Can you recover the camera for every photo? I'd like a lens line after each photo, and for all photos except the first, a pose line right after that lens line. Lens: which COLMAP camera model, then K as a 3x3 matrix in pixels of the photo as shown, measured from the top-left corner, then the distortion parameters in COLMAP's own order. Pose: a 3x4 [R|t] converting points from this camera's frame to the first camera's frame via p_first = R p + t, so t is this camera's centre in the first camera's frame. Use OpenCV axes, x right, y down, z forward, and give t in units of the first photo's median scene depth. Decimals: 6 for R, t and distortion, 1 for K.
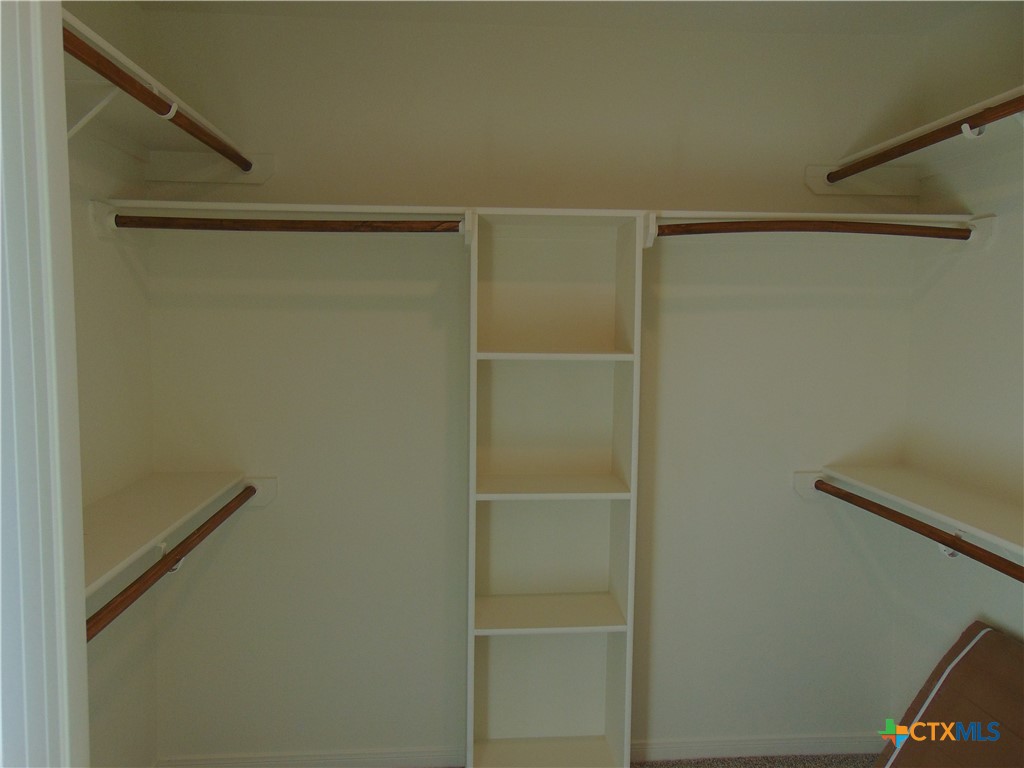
lens RADIAL K [[767.7, 0, 511.9], [0, 767.7, 383.5], [0, 0, 1]] dist [-0.027081, 0.064652]
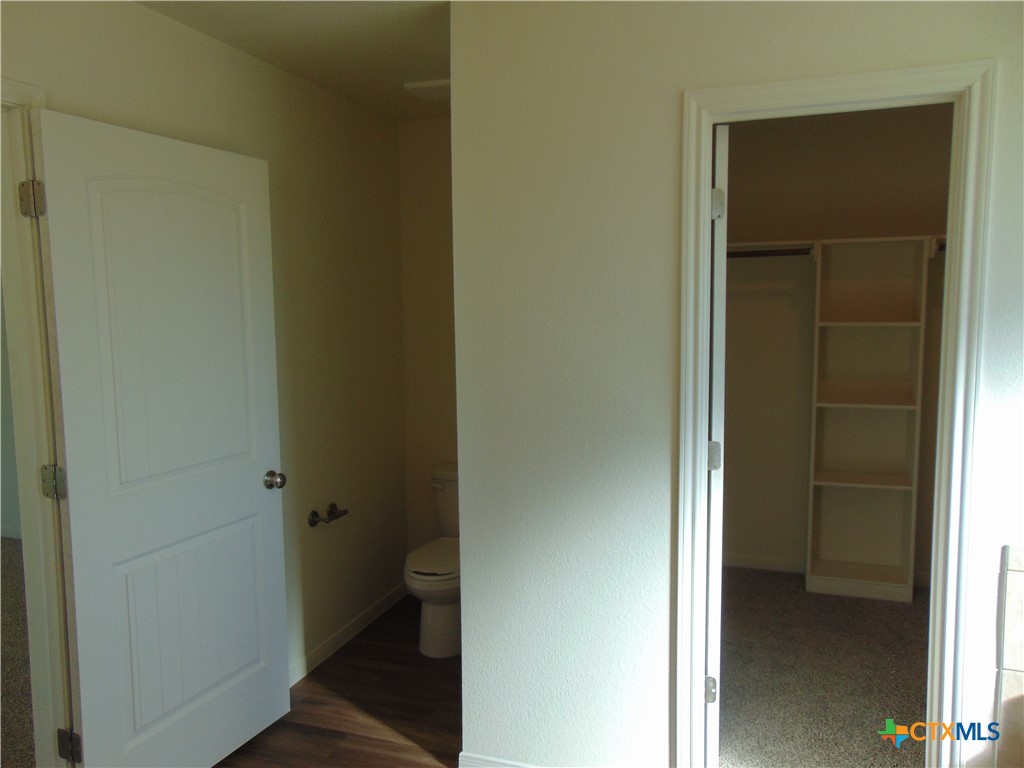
lens RADIAL K [[767.7, 0, 509.5], [0, 767.7, 384.2], [0, 0, 1]] dist [-0.027081, 0.064652]
pose [[0.912082, 0.023005, -0.409361, 0.028267], [-0.022166, 0.999731, 0.006793, 0.105065], [0.409408, 0.002878, 0.912347, -0.885724]]
